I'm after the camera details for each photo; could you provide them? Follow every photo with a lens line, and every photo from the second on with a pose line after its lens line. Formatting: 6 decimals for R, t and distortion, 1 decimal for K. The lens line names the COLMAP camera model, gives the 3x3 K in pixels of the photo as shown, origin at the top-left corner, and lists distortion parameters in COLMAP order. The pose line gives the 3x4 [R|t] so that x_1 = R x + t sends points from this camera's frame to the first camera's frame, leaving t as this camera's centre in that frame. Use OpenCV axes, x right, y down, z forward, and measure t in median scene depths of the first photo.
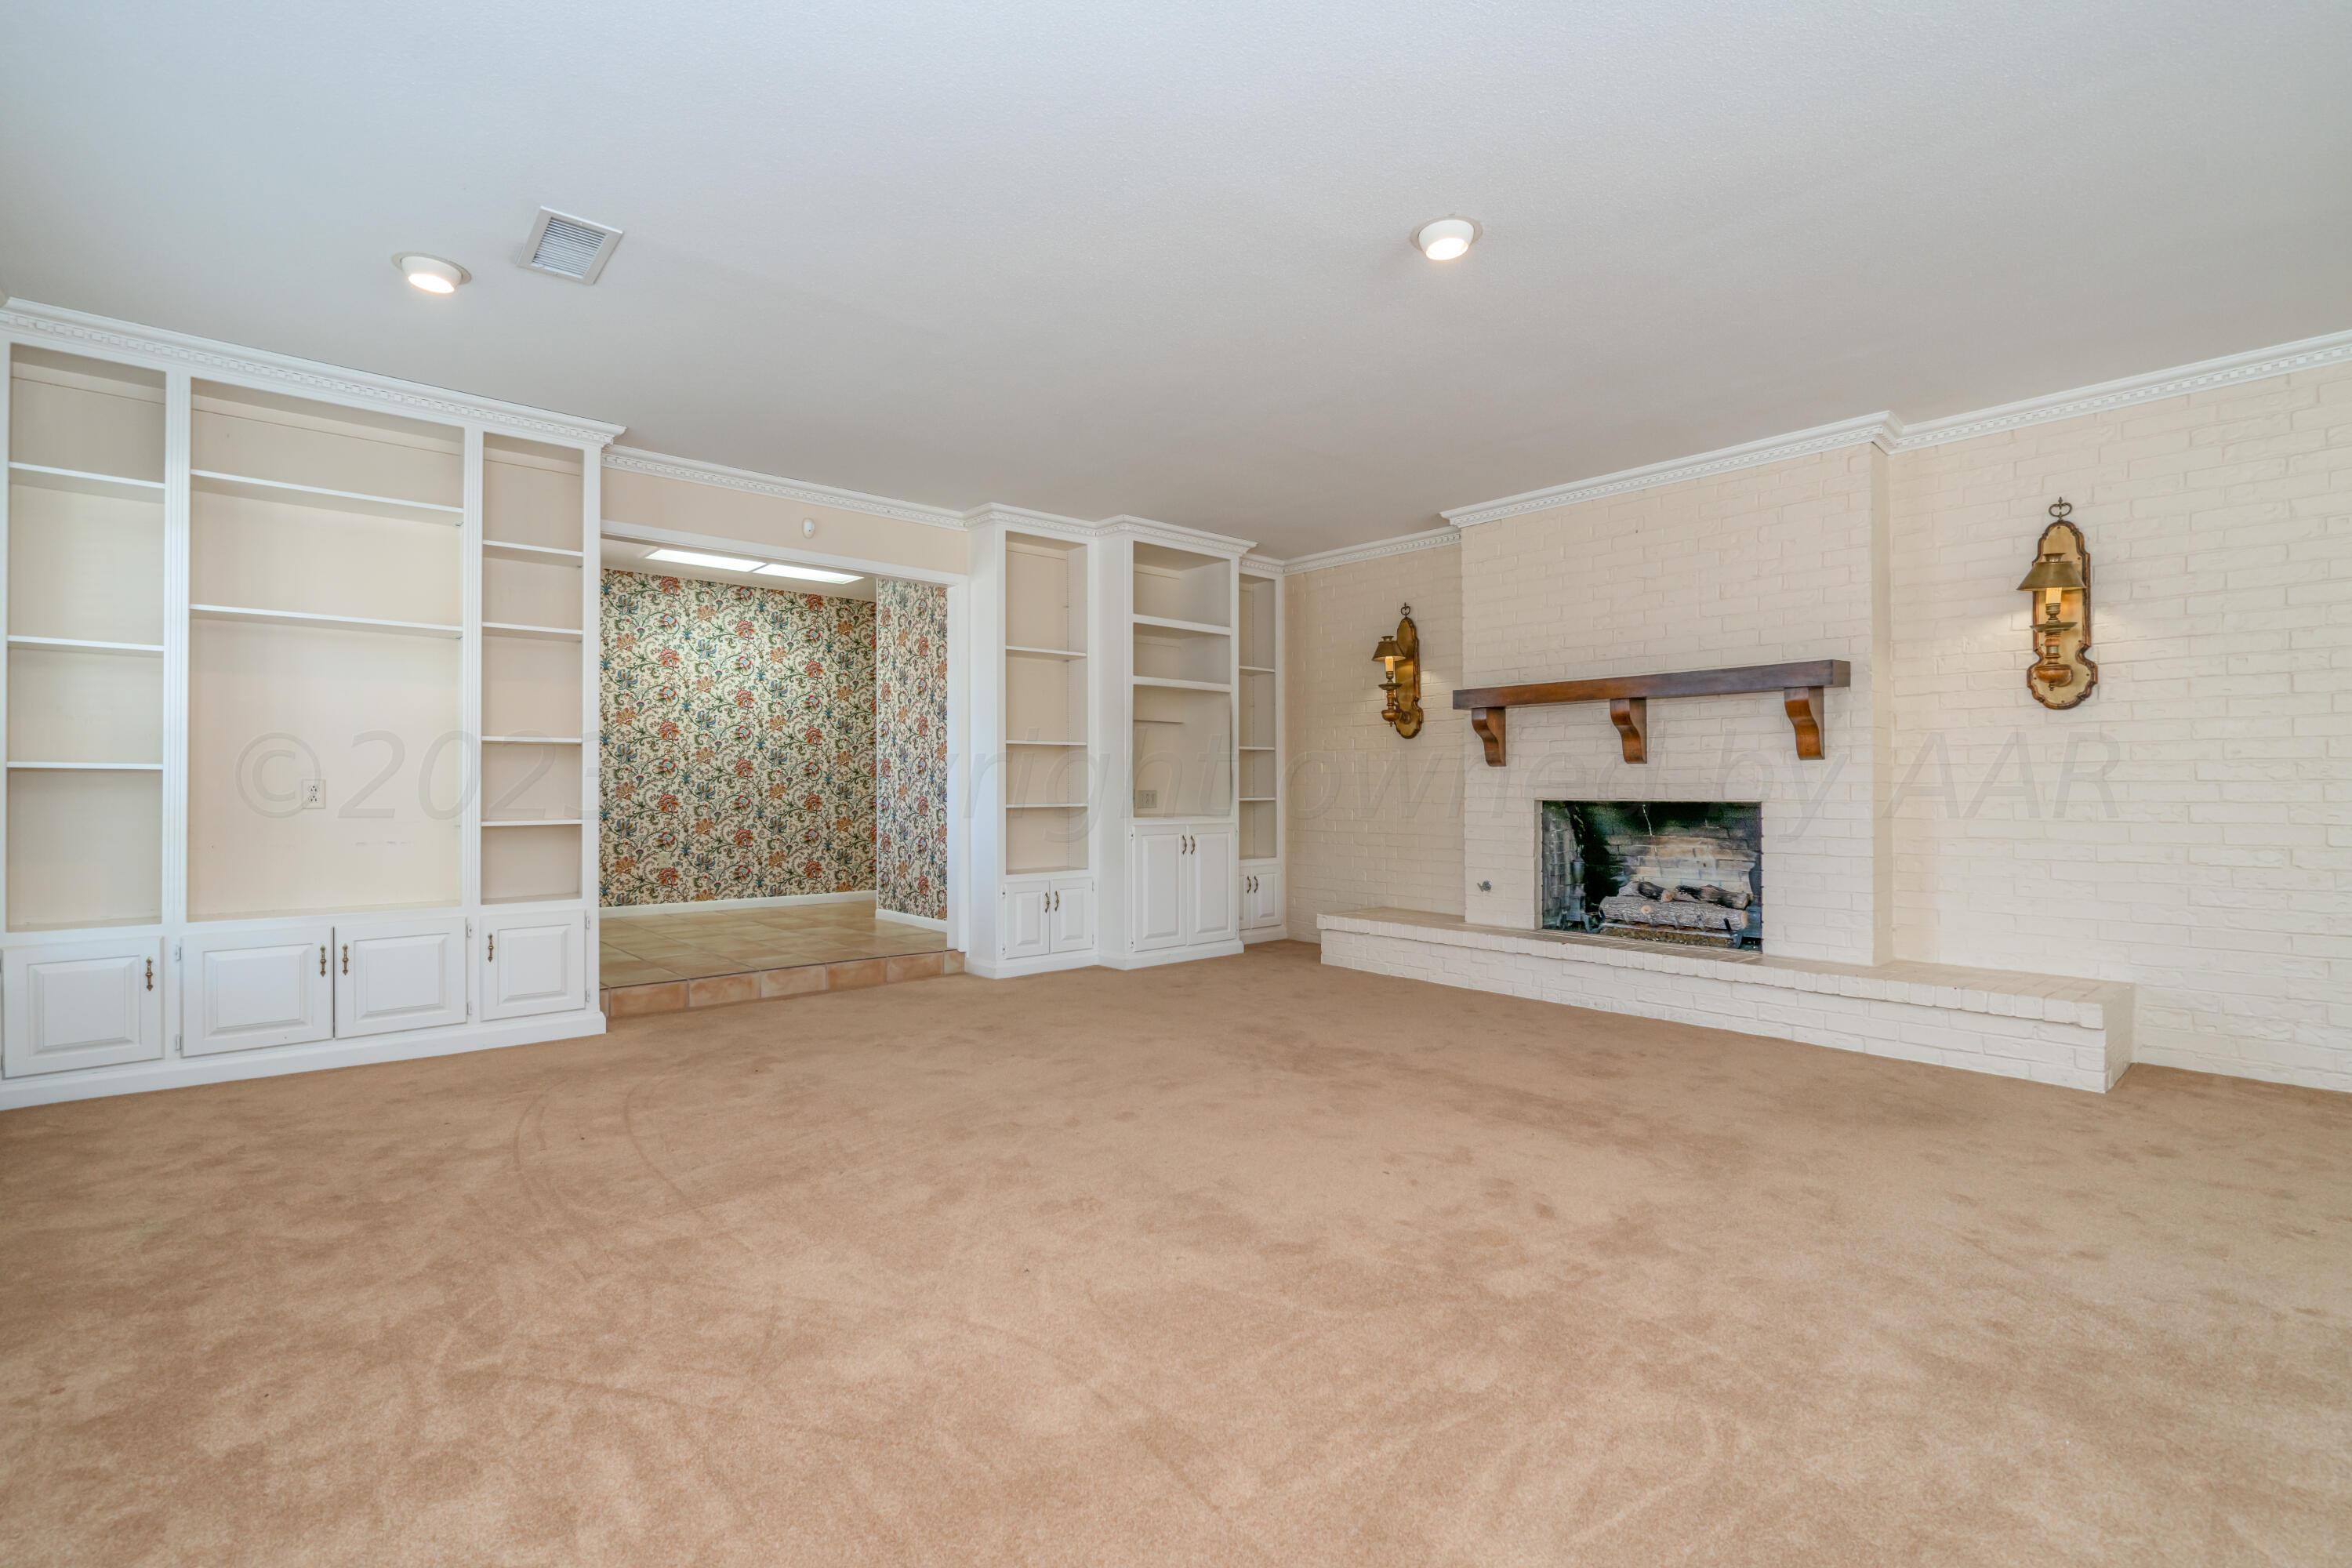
lens RADIAL K [[1073.8, 0, 1185.0], [0, 1073.8, 778.6], [0, 0, 1]] dist [-0.010296, 0.002088]
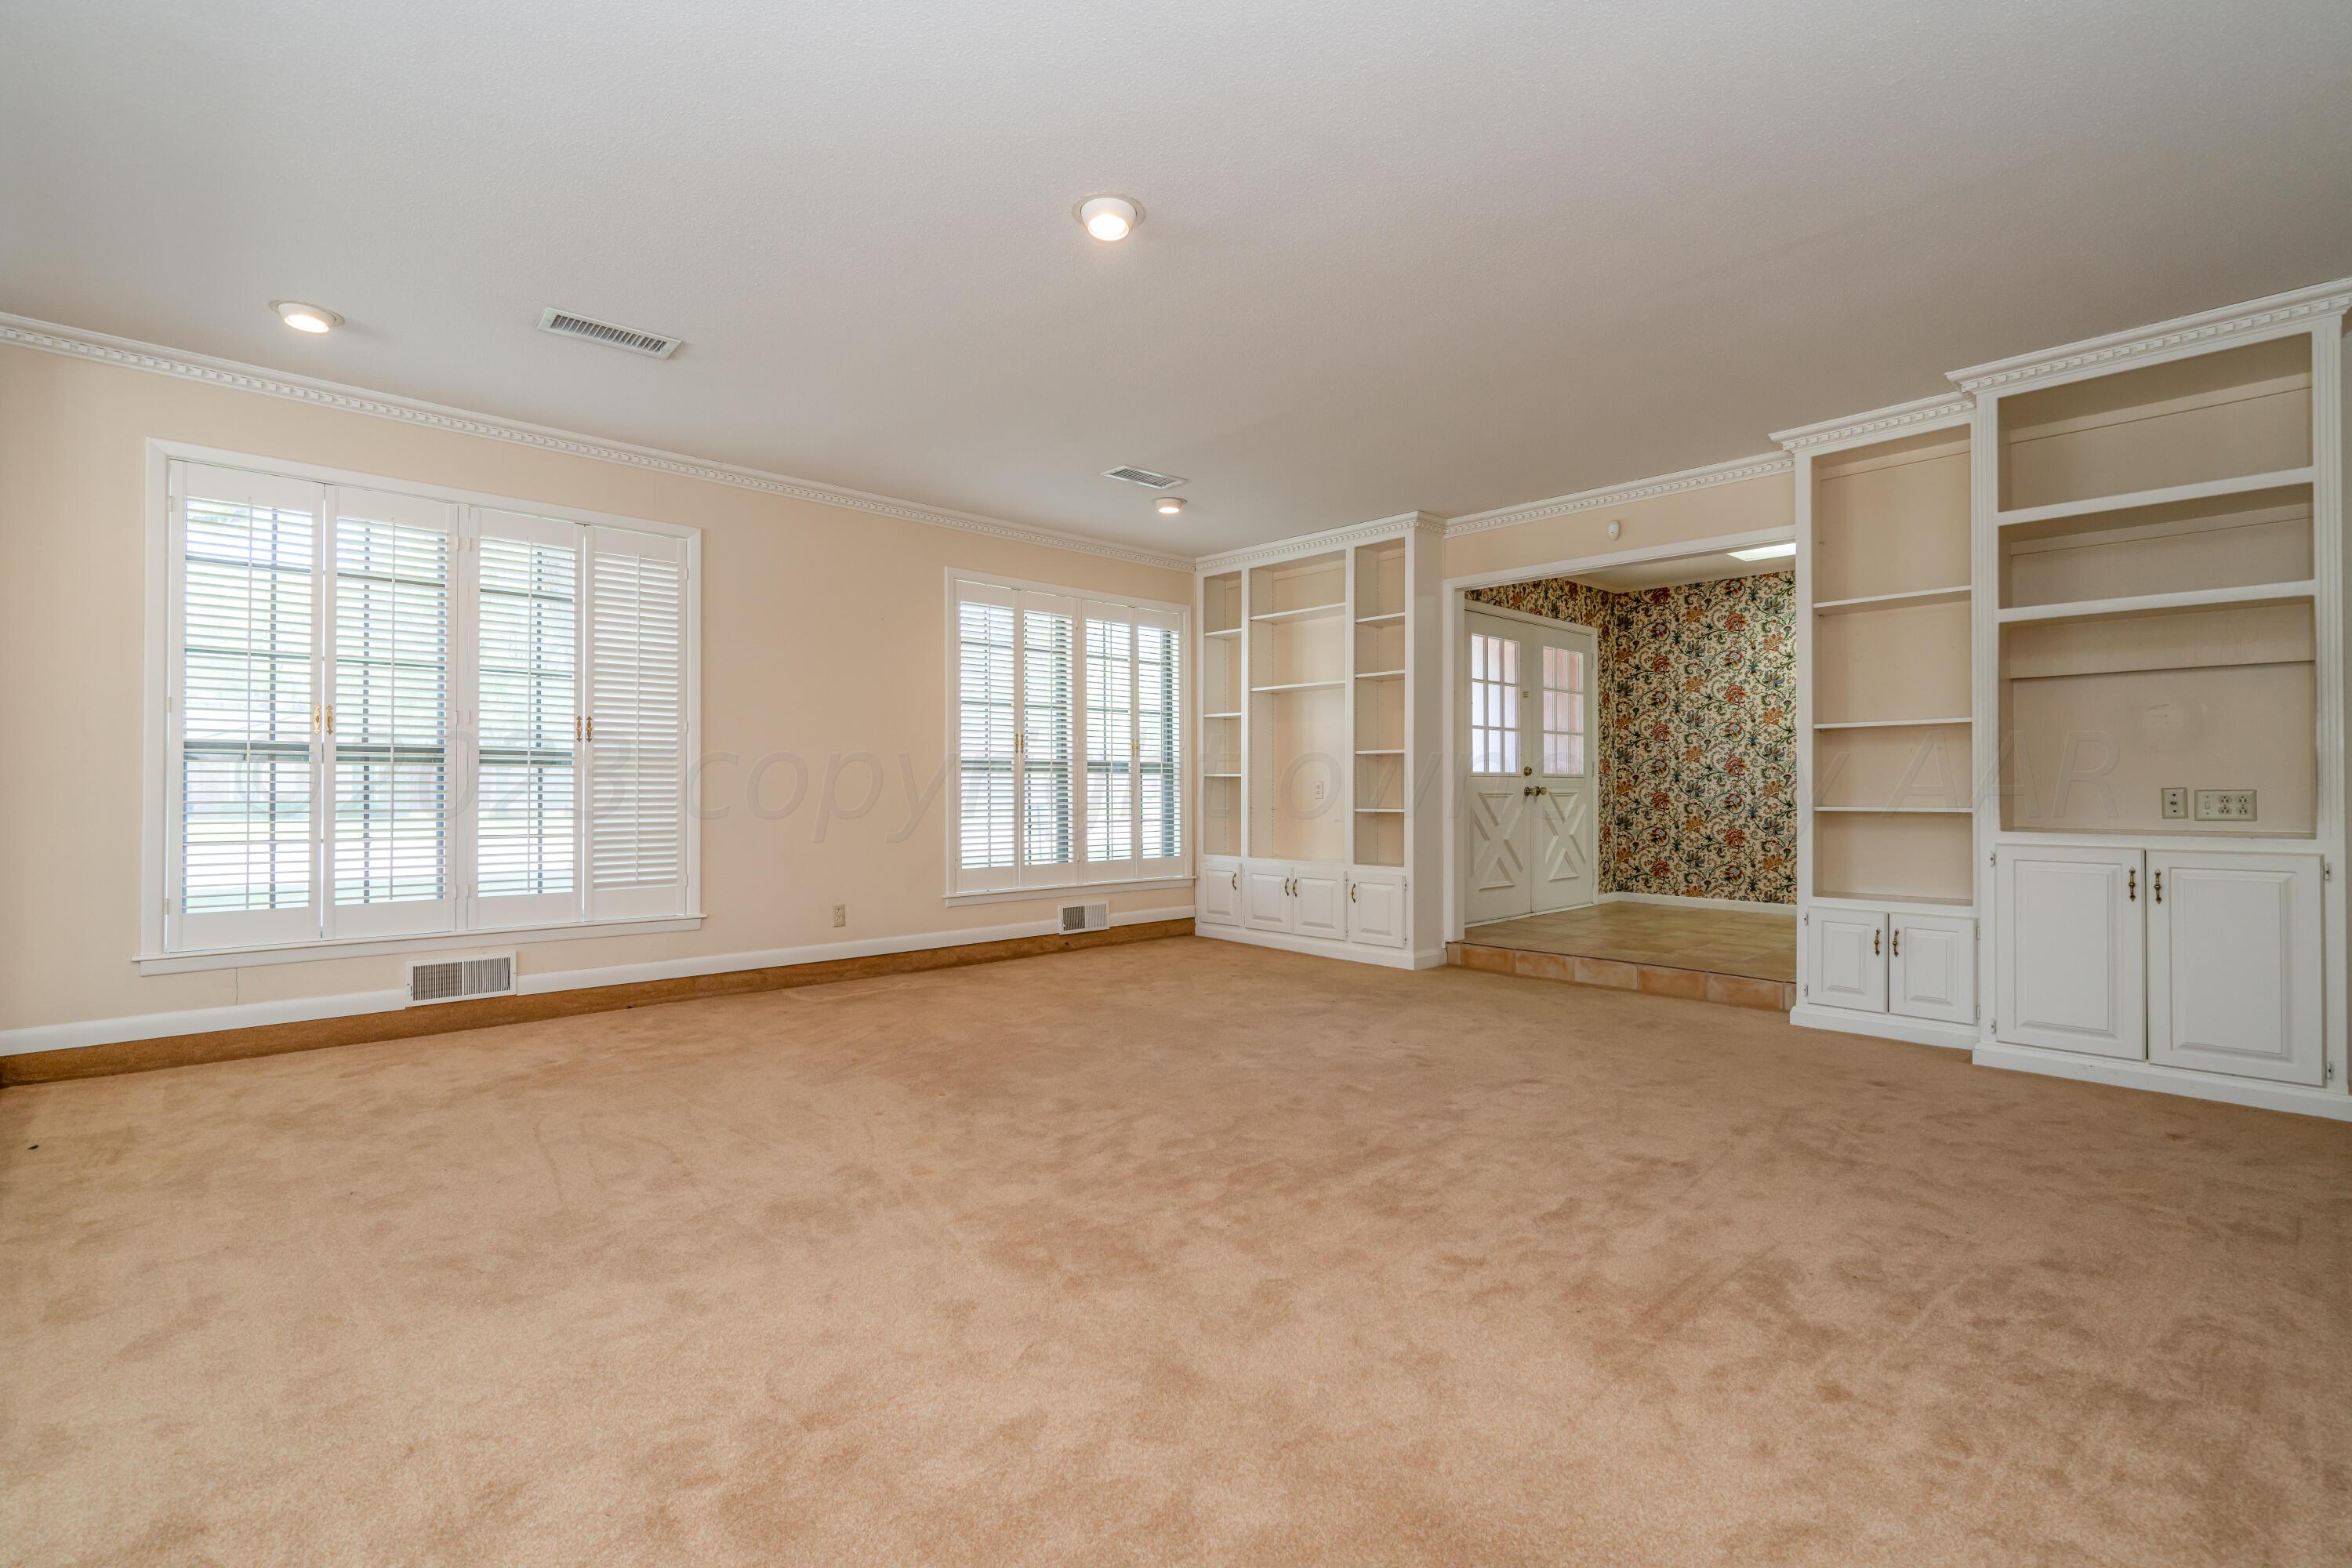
lens RADIAL K [[1073.8, 0, 1183.8], [0, 1073.8, 780.7], [0, 0, 1]] dist [-0.010296, 0.002088]
pose [[0.012967, -0.006059, -0.999898, 0.576384], [0.008056, 0.999950, -0.005955, 0.005738], [0.999883, -0.007978, 0.013015, 0.508657]]
